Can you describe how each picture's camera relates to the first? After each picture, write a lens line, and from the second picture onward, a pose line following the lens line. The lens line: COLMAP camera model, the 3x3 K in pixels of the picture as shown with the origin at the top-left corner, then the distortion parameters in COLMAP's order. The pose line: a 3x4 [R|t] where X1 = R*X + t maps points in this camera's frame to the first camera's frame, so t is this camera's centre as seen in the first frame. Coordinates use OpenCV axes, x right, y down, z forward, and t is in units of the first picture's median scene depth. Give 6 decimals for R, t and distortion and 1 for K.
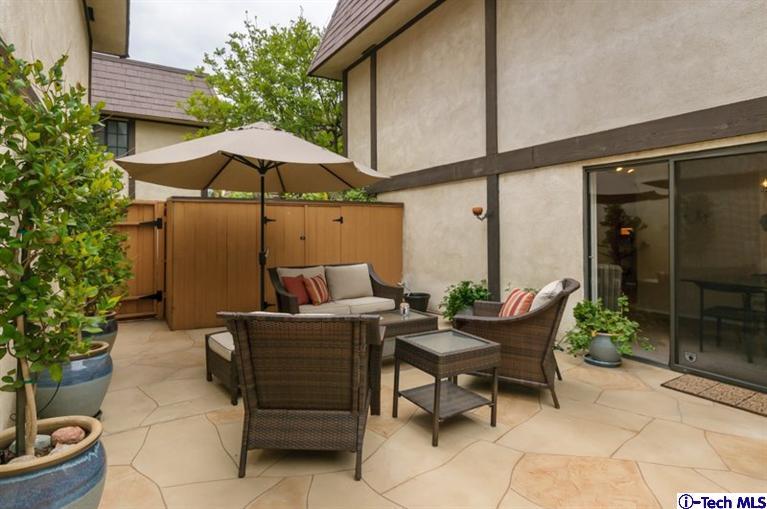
lens RADIAL K [[409.2, 0, 385.3], [0, 409.2, 236.5], [0, 0, 1]] dist [0.002727, 0.000186]
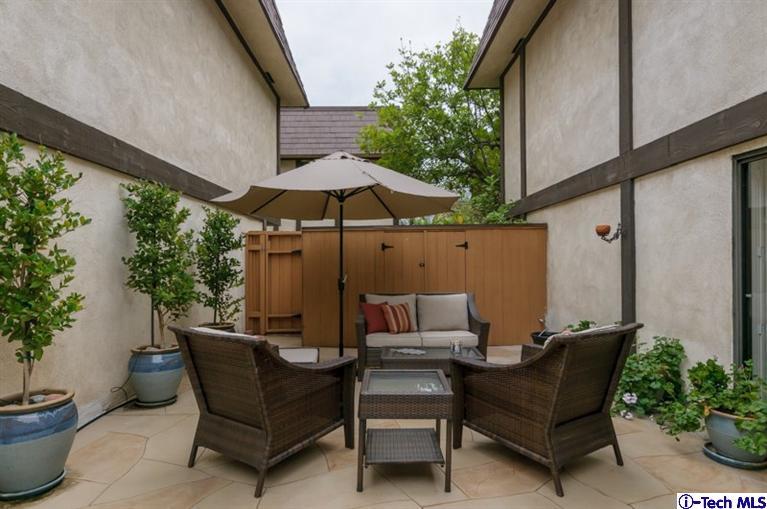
lens RADIAL K [[438.7, 0, 382.3], [0, 438.7, 271.3], [0, 0, 1]] dist [0.000524, -0.000061]
pose [[0.850266, 0.011664, -0.526225, 0.300003], [-0.003548, 0.999859, 0.016430, 0.002109], [0.526342, -0.012103, 0.850187, 0.088889]]
